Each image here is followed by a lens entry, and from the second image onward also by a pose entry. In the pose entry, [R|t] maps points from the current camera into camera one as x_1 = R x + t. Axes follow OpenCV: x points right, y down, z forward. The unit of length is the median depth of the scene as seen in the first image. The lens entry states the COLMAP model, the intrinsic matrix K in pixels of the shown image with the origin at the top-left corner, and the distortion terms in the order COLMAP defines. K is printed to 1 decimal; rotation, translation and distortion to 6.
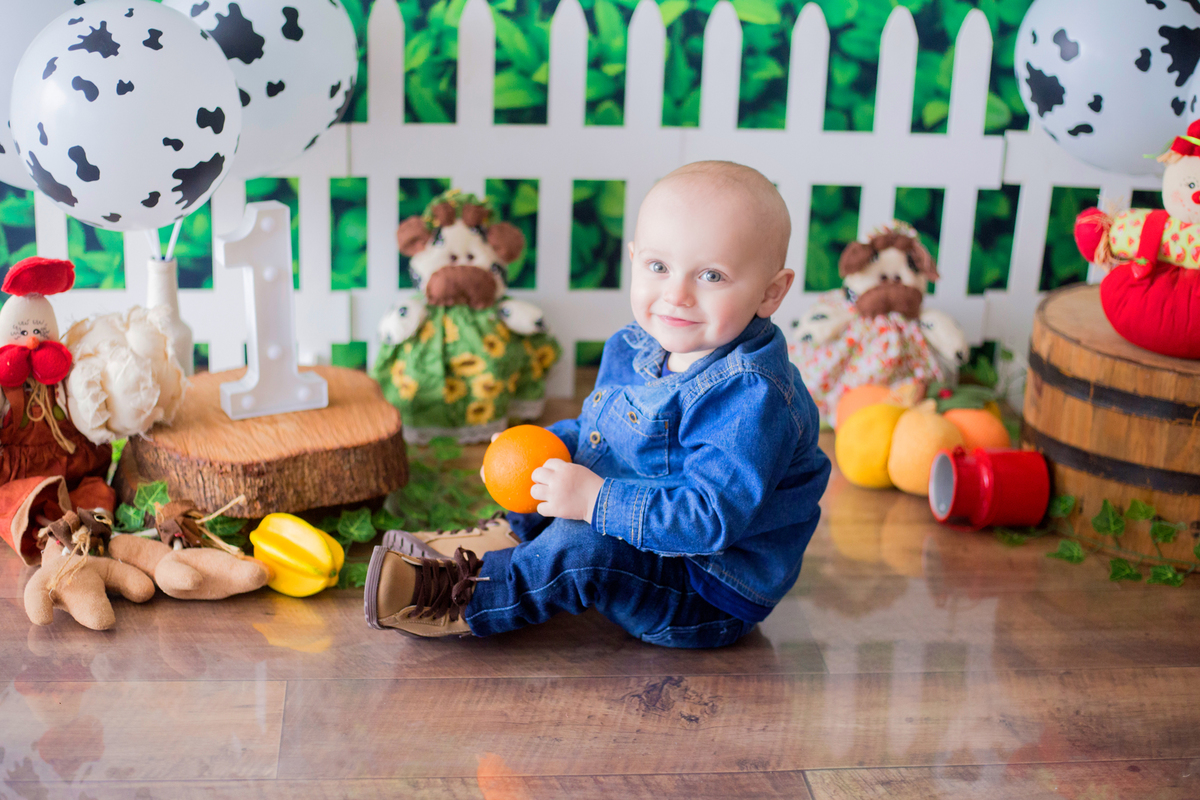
lens RADIAL K [[1853.1, 0, 607.8], [0, 1853.1, 435.1], [0, 0, 1]] dist [-0.120005, 0.000000]
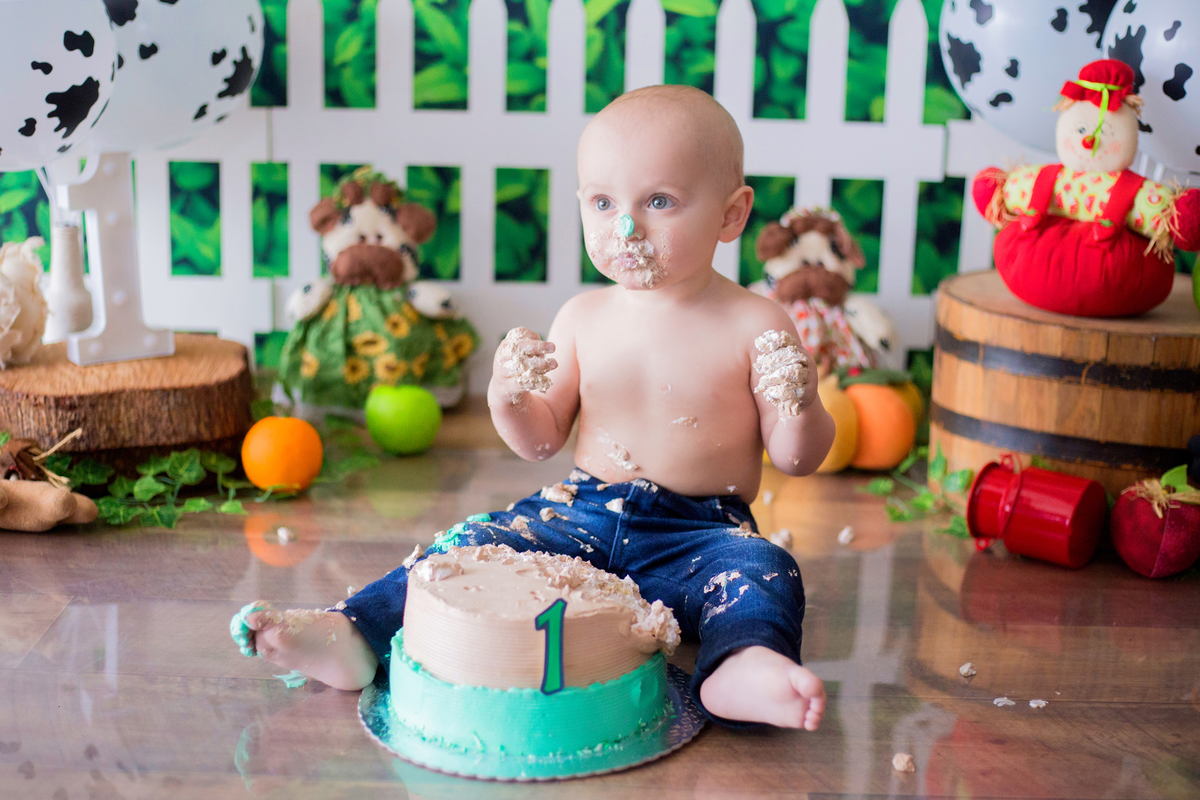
lens RADIAL K [[1853.1, 0, 597.5], [0, 1853.1, 428.4], [0, 0, 1]] dist [-0.120005, 0.000000]
pose [[0.992686, 0.014936, -0.119794, 0.162335], [-0.026696, 0.994909, -0.097178, 0.098754], [0.117732, 0.099665, 0.988031, 0.047472]]
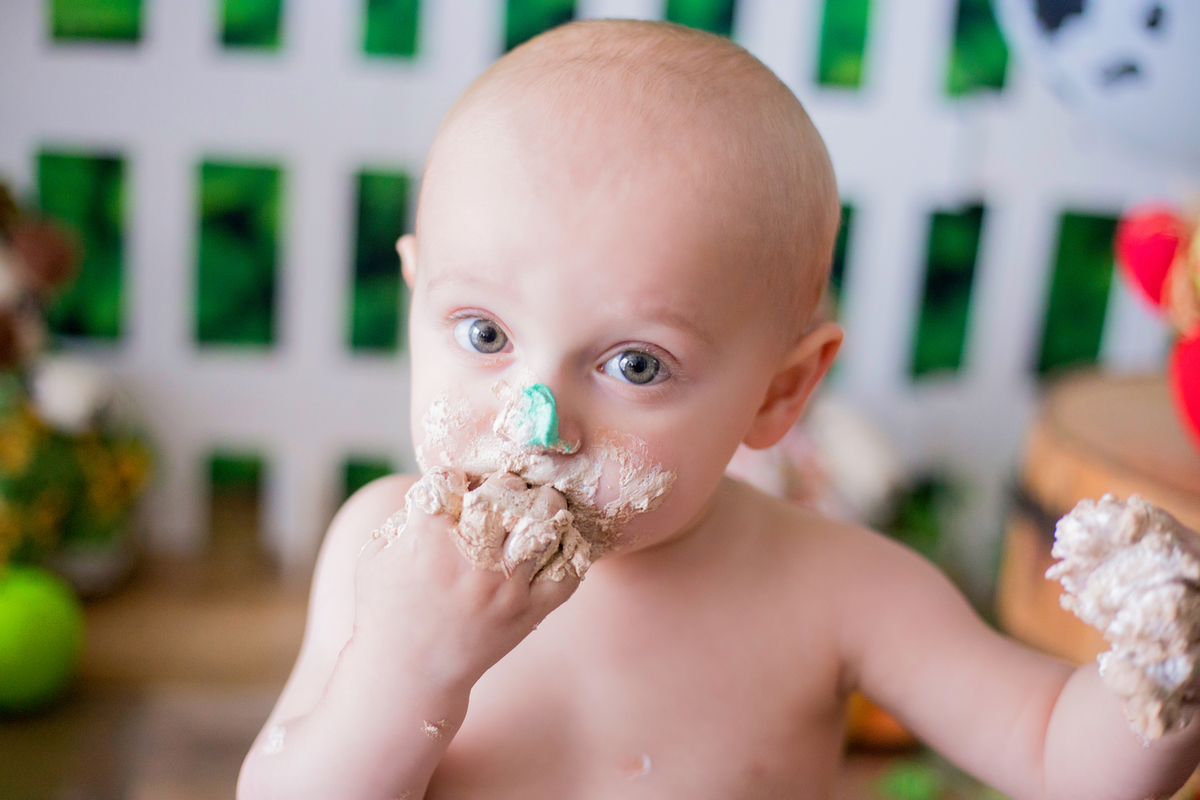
lens RADIAL K [[1853.1, 0, 594.9], [0, 1853.1, 411.1], [0, 0, 1]] dist [-0.120005, 0.000000]
pose [[0.999045, 0.033861, 0.027608, 0.092412], [-0.031595, 0.996393, -0.078762, -0.022346], [-0.030175, 0.077815, 0.996511, 0.472226]]
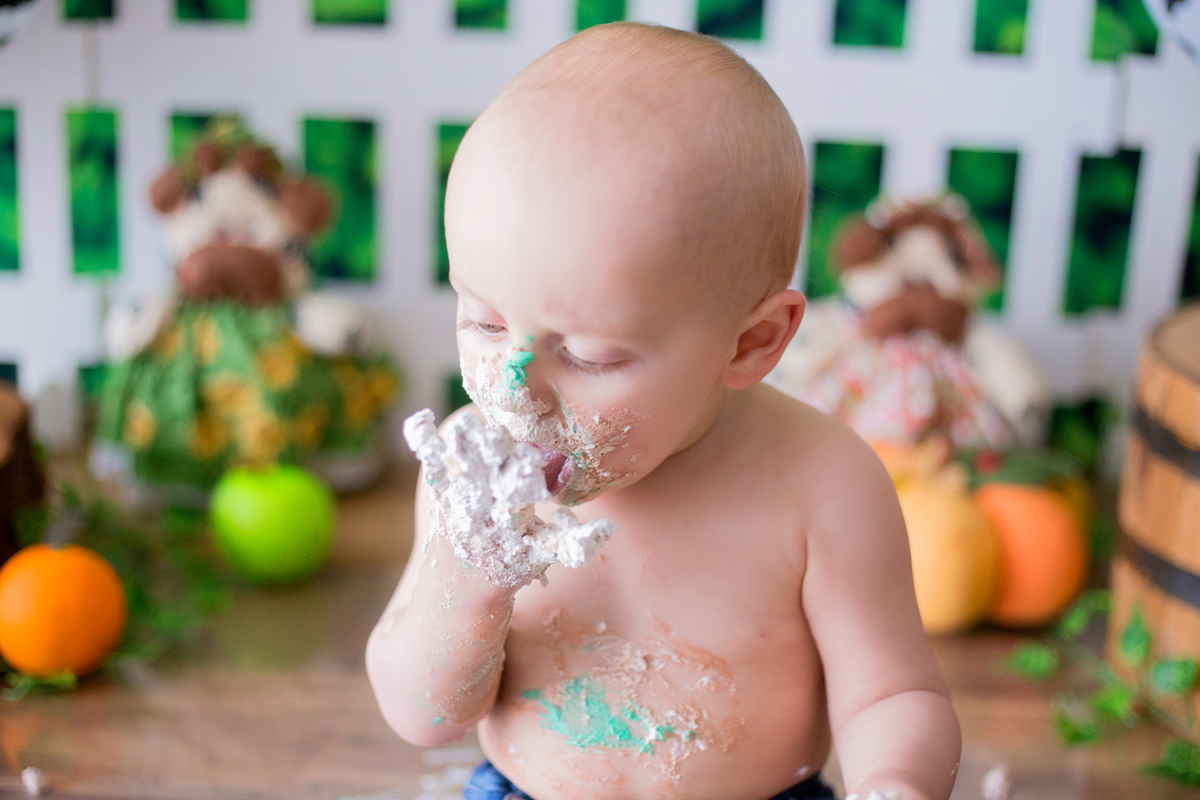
lens RADIAL K [[1853.1, 0, 598.8], [0, 1853.1, 401.7], [0, 0, 1]] dist [-0.120005, 0.000000]
pose [[0.992047, 0.035238, -0.120835, 0.125070], [-0.042004, 0.997662, -0.053907, -0.007354], [0.118653, 0.058554, 0.991208, 0.388028]]
